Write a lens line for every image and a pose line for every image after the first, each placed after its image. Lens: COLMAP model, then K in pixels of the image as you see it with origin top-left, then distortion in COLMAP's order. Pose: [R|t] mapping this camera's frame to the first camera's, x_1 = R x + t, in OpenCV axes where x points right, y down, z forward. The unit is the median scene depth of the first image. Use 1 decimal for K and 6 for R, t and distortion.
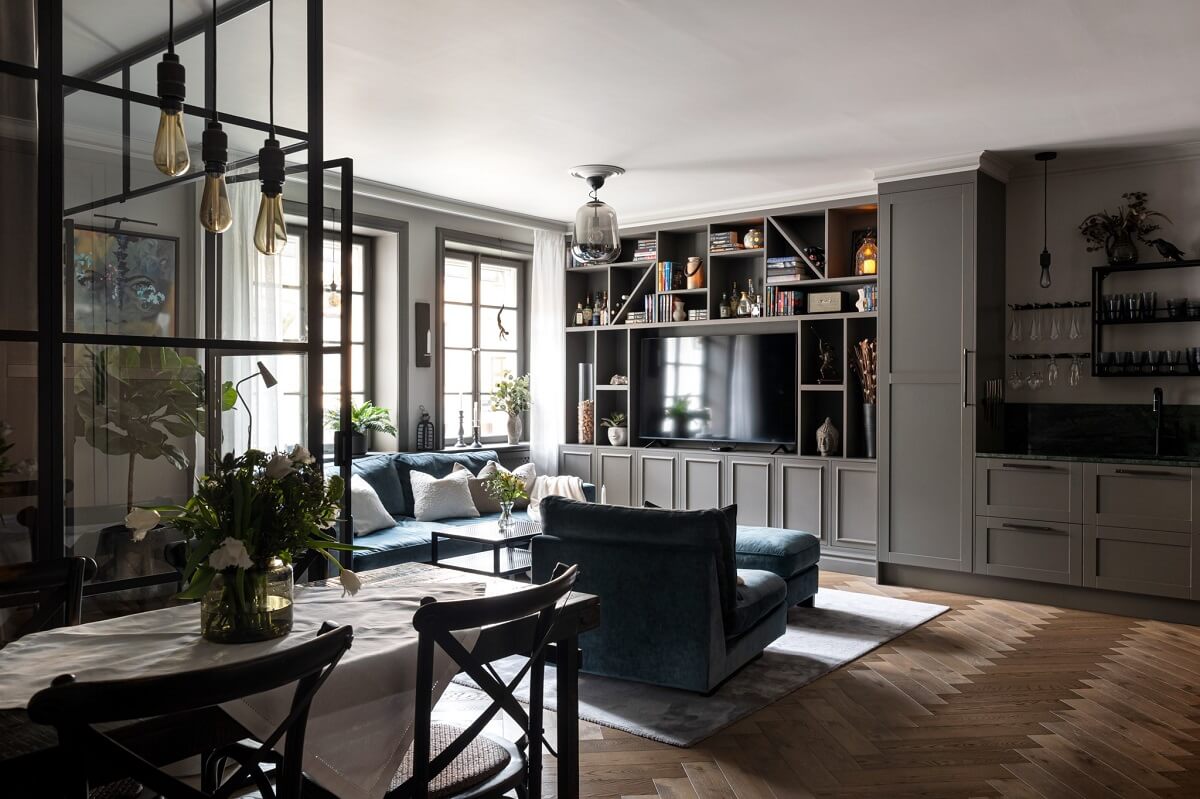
lens RADIAL K [[952.9, 0, 598.2], [0, 952.9, 393.1], [0, 0, 1]] dist [0.010597, -0.008127]
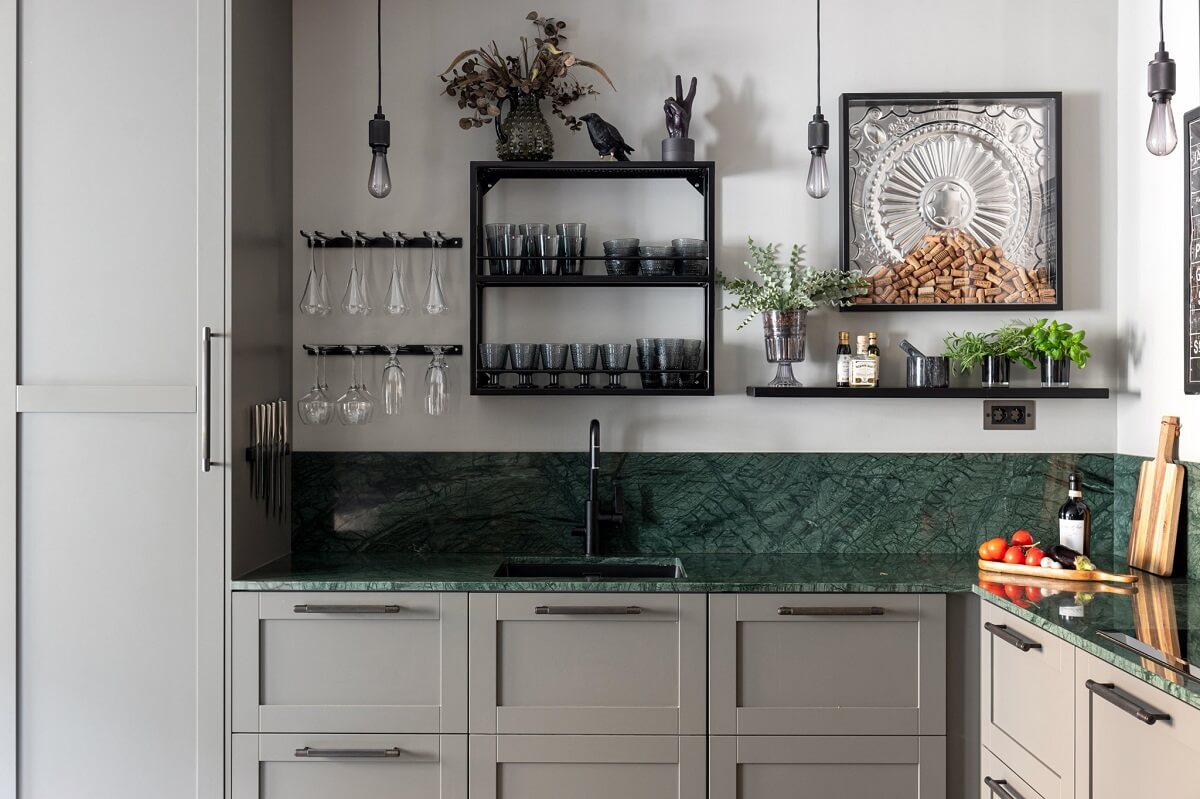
lens RADIAL K [[1253.4, 0, 607.4], [0, 1253.4, 395.1], [0, 0, 1]] dist [0.000636, 0.000000]
pose [[0.781770, -0.002203, 0.623563, 0.182712], [0.003518, 0.999993, -0.000878, -0.016230], [-0.623557, 0.002880, 0.781773, 0.468810]]
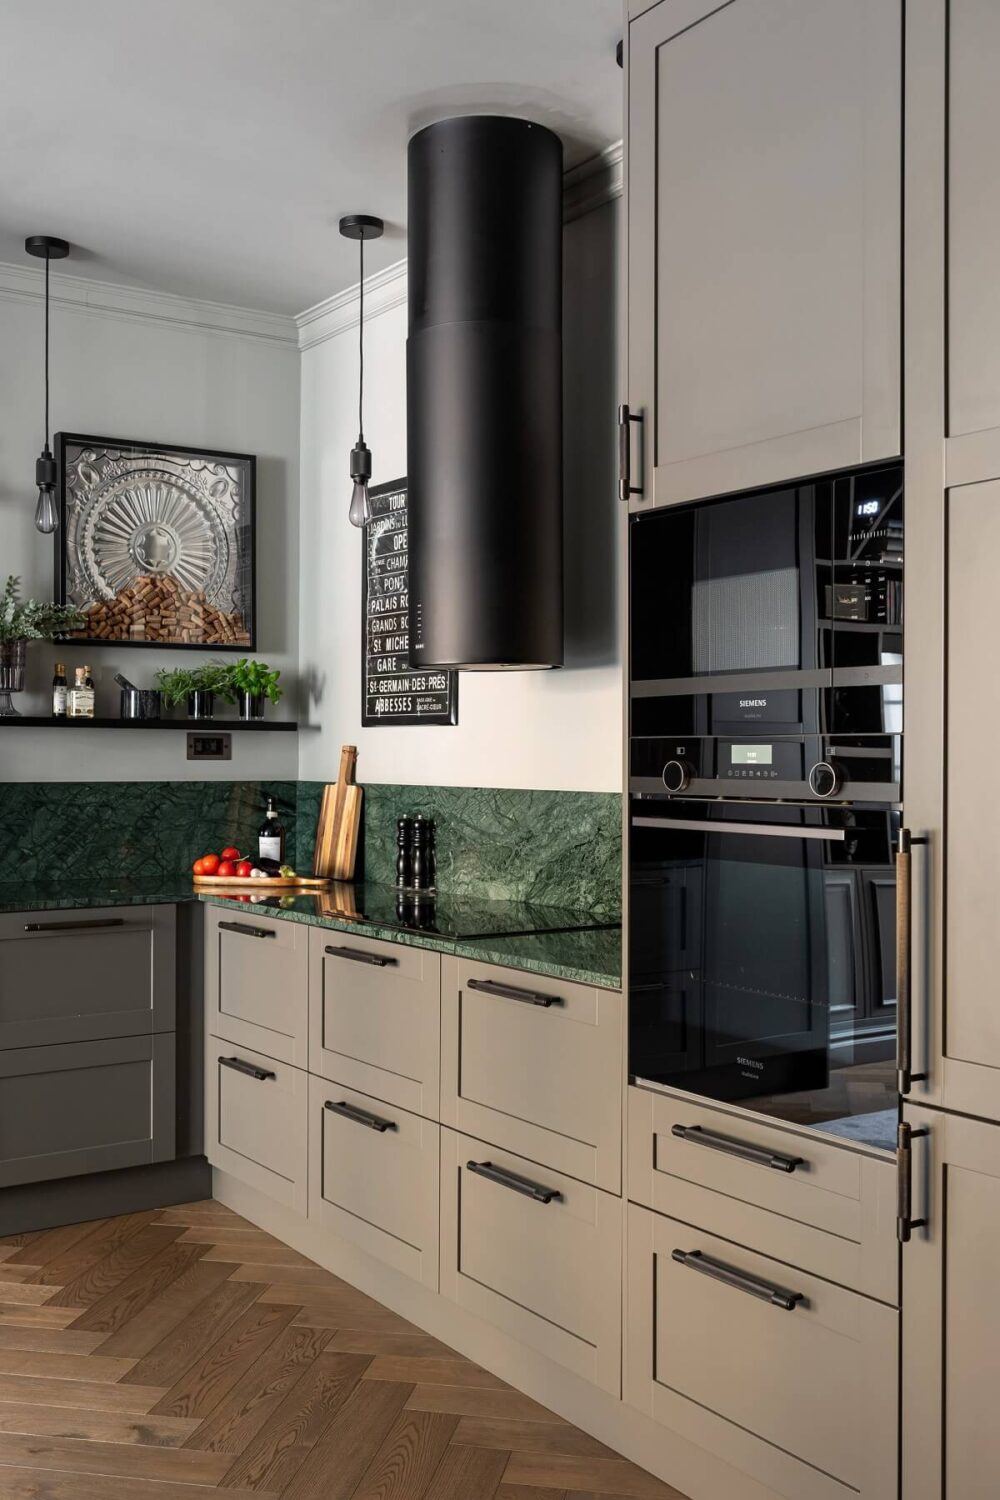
lens RADIAL K [[1456.8, 0, 488.8], [0, 1456.8, 758.6], [0, 0, 1]] dist [-0.003385, 0.000000]
pose [[0.298772, -0.003847, 0.954317, 0.019586], [-0.000424, 0.999991, 0.004164, -0.002820], [-0.954324, -0.001648, 0.298768, 0.451234]]
